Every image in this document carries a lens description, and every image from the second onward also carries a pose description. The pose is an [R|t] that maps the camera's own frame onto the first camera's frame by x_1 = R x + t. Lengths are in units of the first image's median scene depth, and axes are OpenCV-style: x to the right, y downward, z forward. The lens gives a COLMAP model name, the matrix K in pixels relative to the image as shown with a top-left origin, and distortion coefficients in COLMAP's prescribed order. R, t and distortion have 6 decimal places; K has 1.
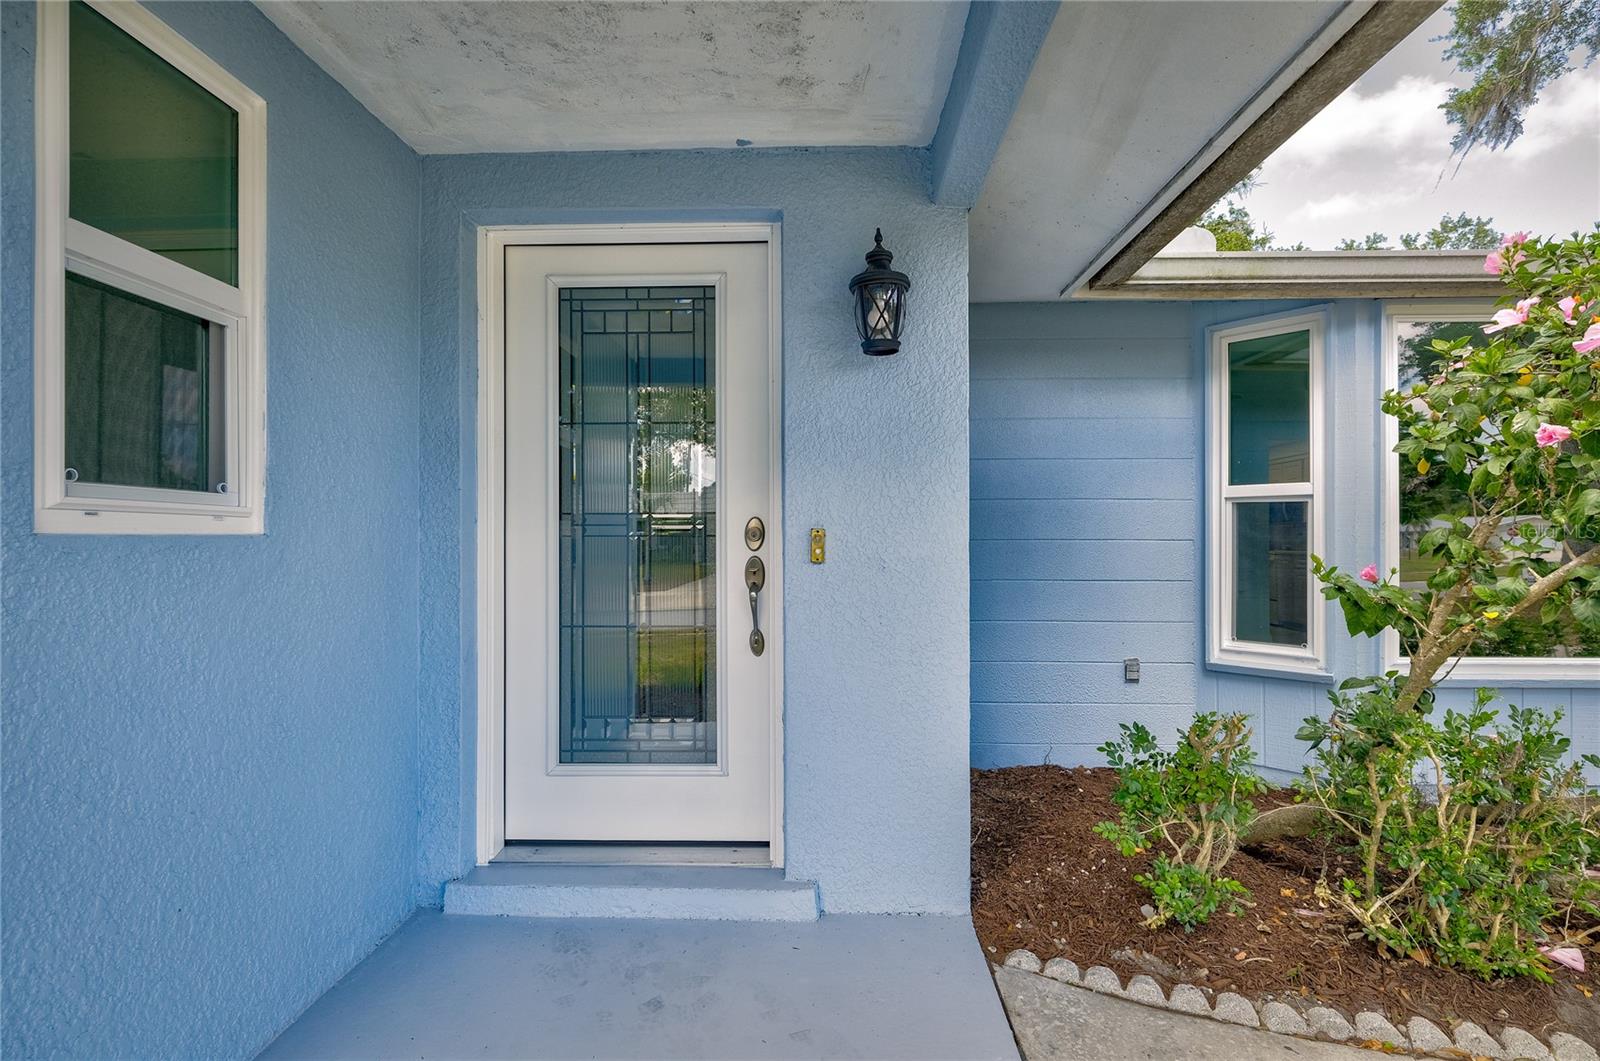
lens RADIAL K [[722.1, 0, 800.0], [0, 722.1, 530.5], [0, 0, 1]] dist [-0.000295, 0.000002]
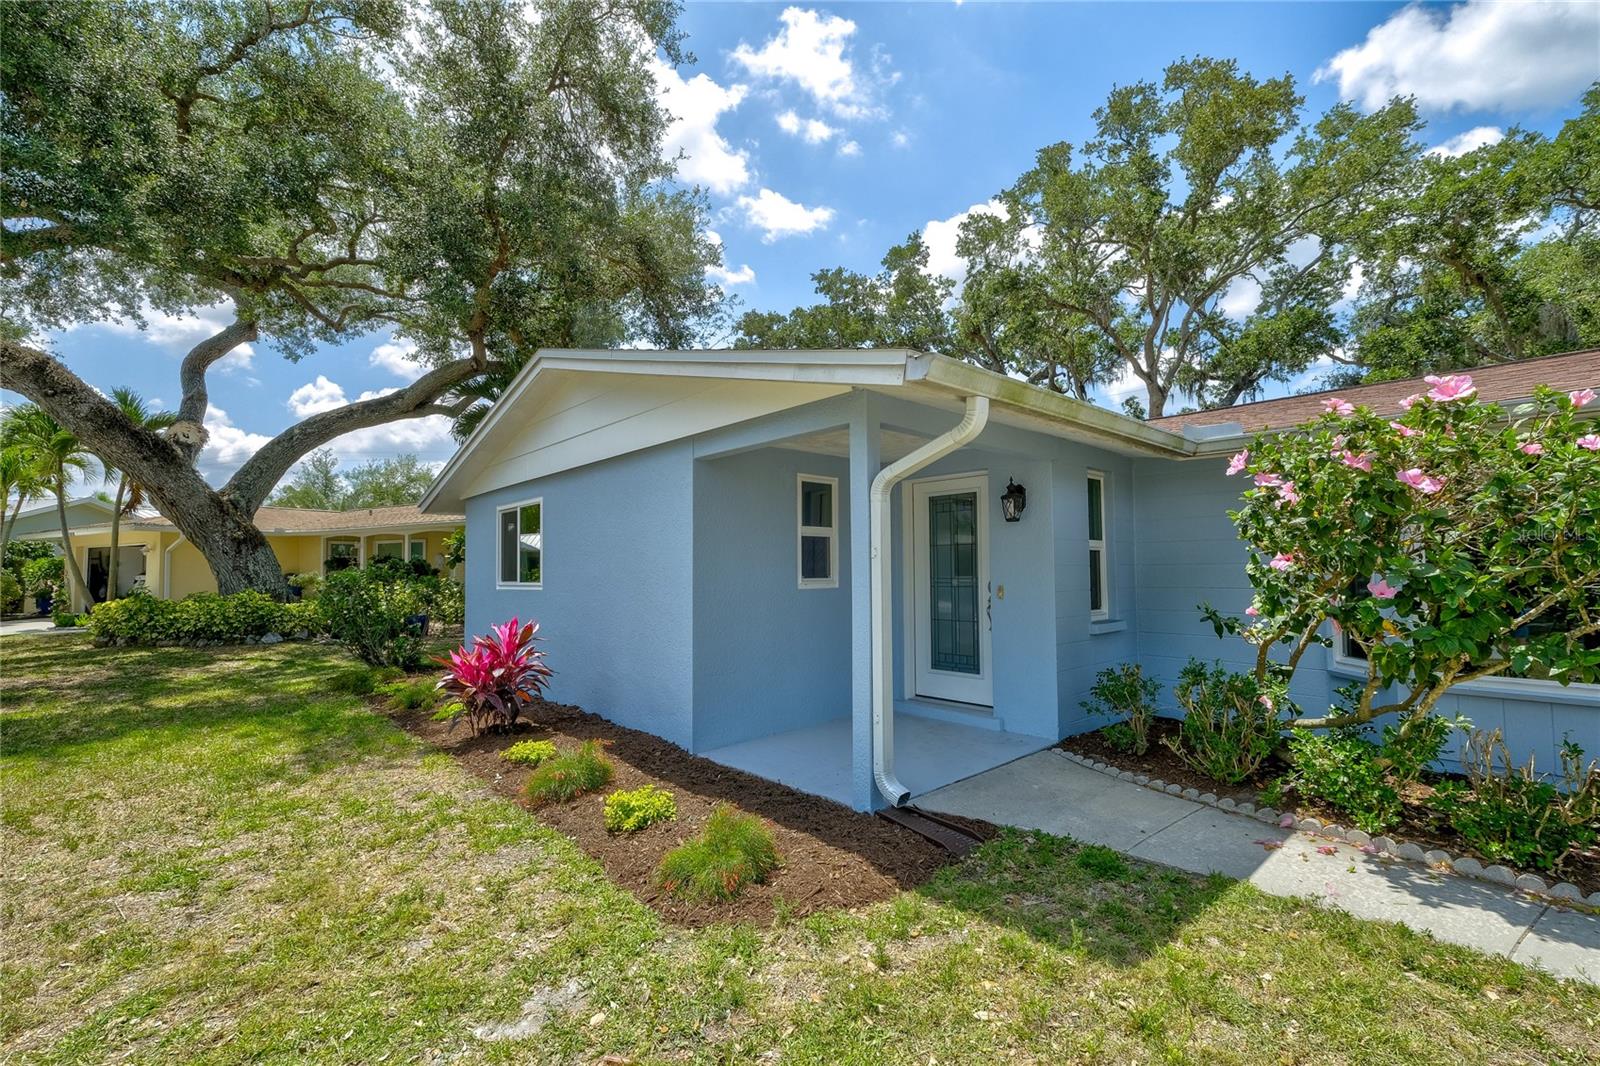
lens RADIAL K [[703.6, 0, 806.9], [0, 703.6, 540.6], [0, 0, 1]] dist [-0.002497, -0.000580]
pose [[0.690838, -0.036263, -0.722099, 1.561991], [0.015712, 0.999259, -0.035150, -0.099009], [0.722838, 0.012937, 0.690896, -1.455779]]
